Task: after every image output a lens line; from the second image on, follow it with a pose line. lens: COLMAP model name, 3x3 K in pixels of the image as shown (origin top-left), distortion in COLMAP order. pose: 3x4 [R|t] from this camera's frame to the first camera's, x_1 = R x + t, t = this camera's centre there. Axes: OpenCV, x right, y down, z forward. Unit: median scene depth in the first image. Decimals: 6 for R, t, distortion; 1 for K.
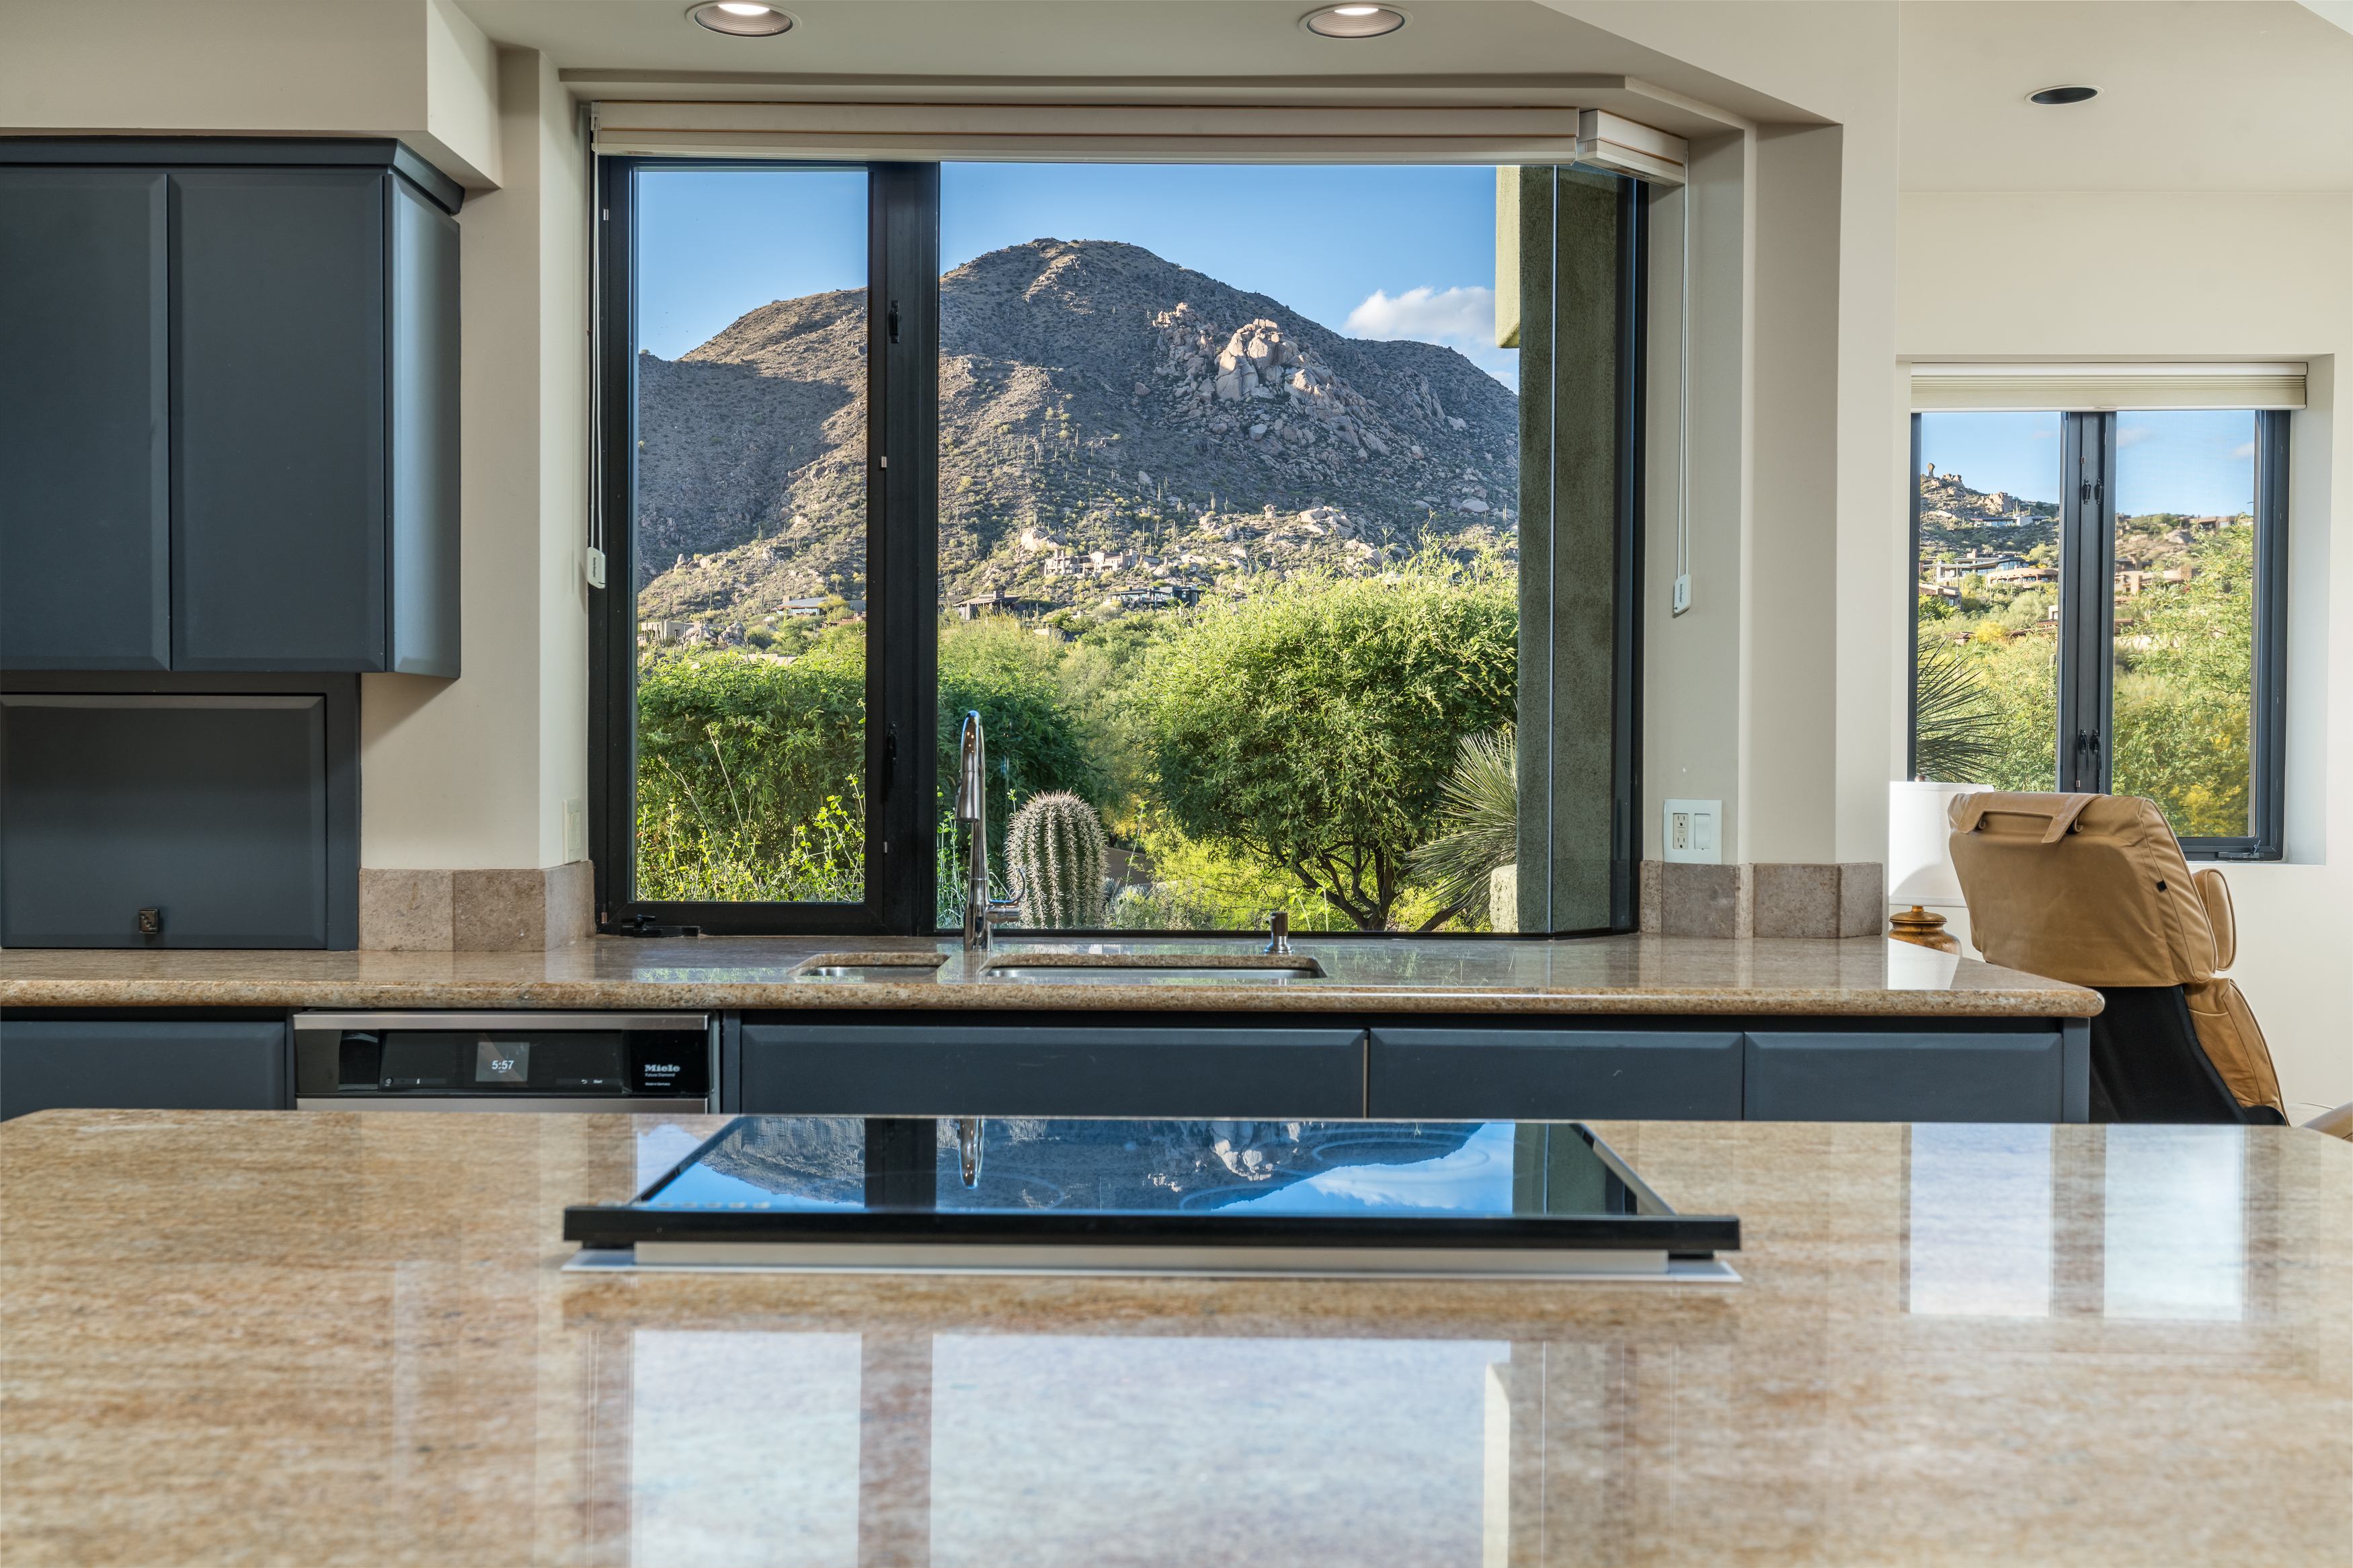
lens RADIAL K [[2319.7, 0, 1176.5], [0, 2319.7, 784.0], [0, 0, 1]] dist [-0.004247, -0.000578]
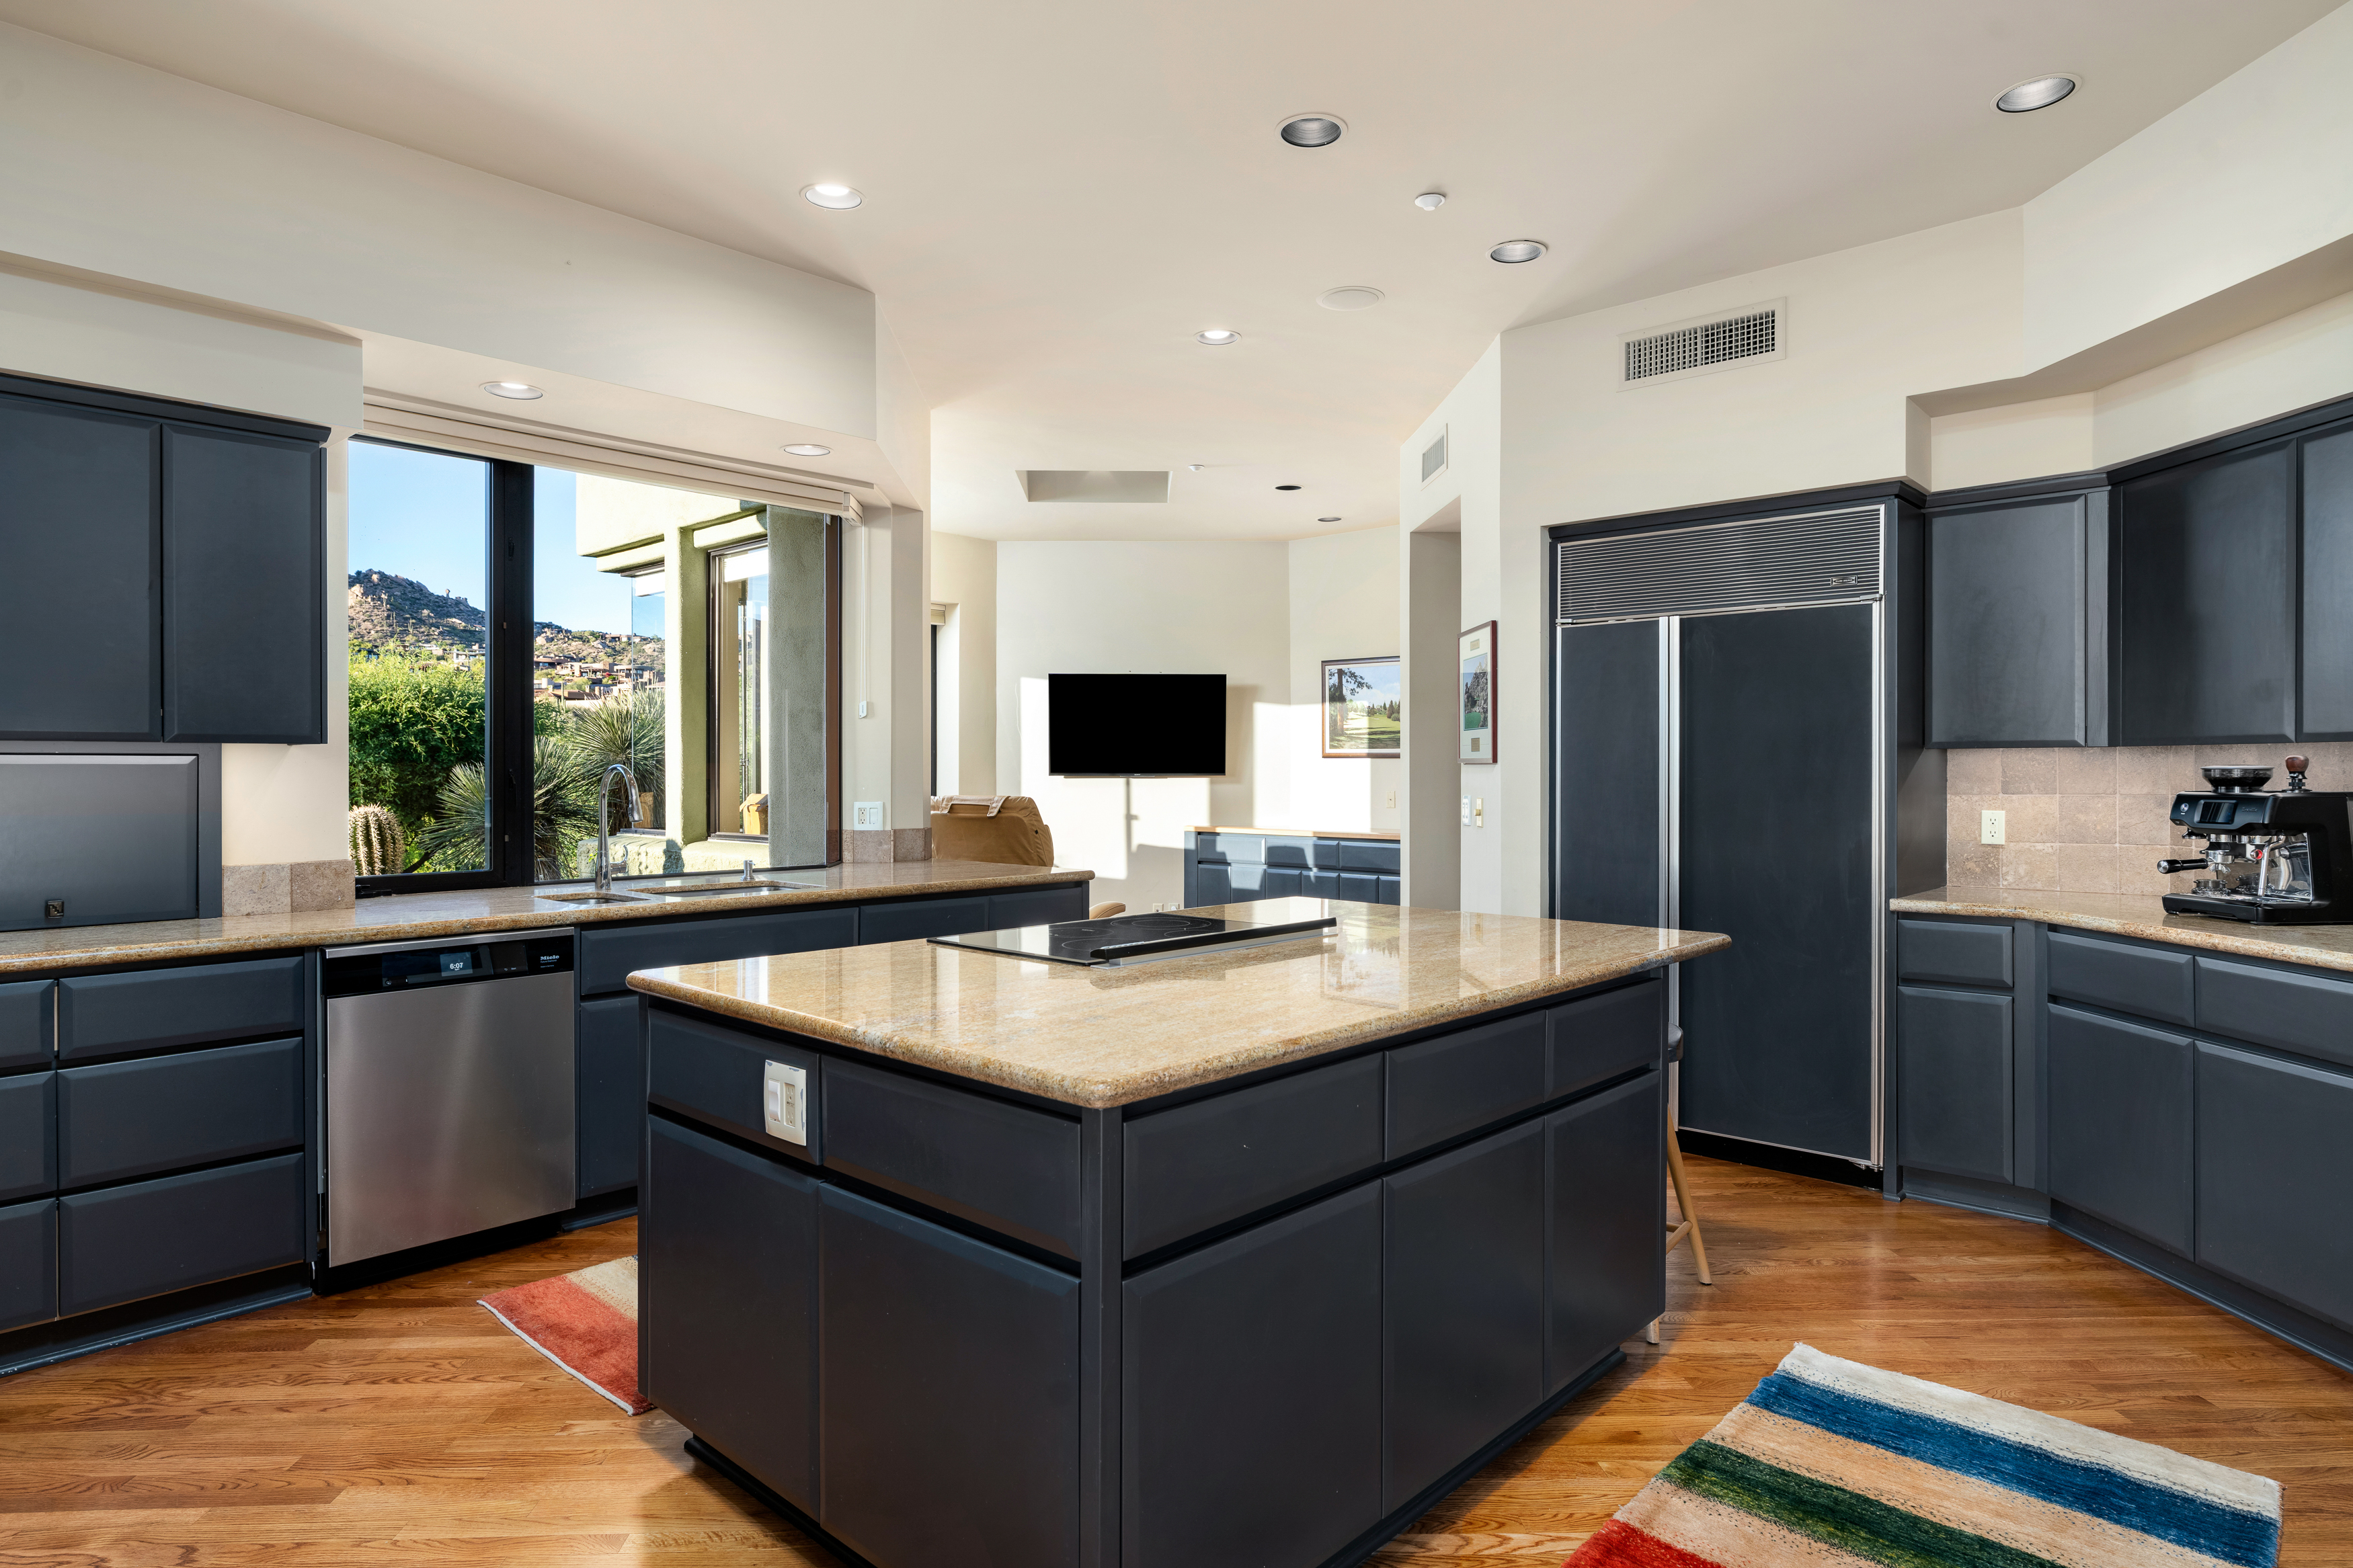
lens RADIAL K [[1314.5, 0, 1176.5], [0, 1314.5, 784.0], [0, 0, 1]] dist [-0.001448, -0.000024]
pose [[0.676199, -0.013028, 0.736604, -0.517903], [0.012933, 0.999899, 0.005812, -0.014802], [-0.736606, 0.005596, 0.676299, -0.085249]]
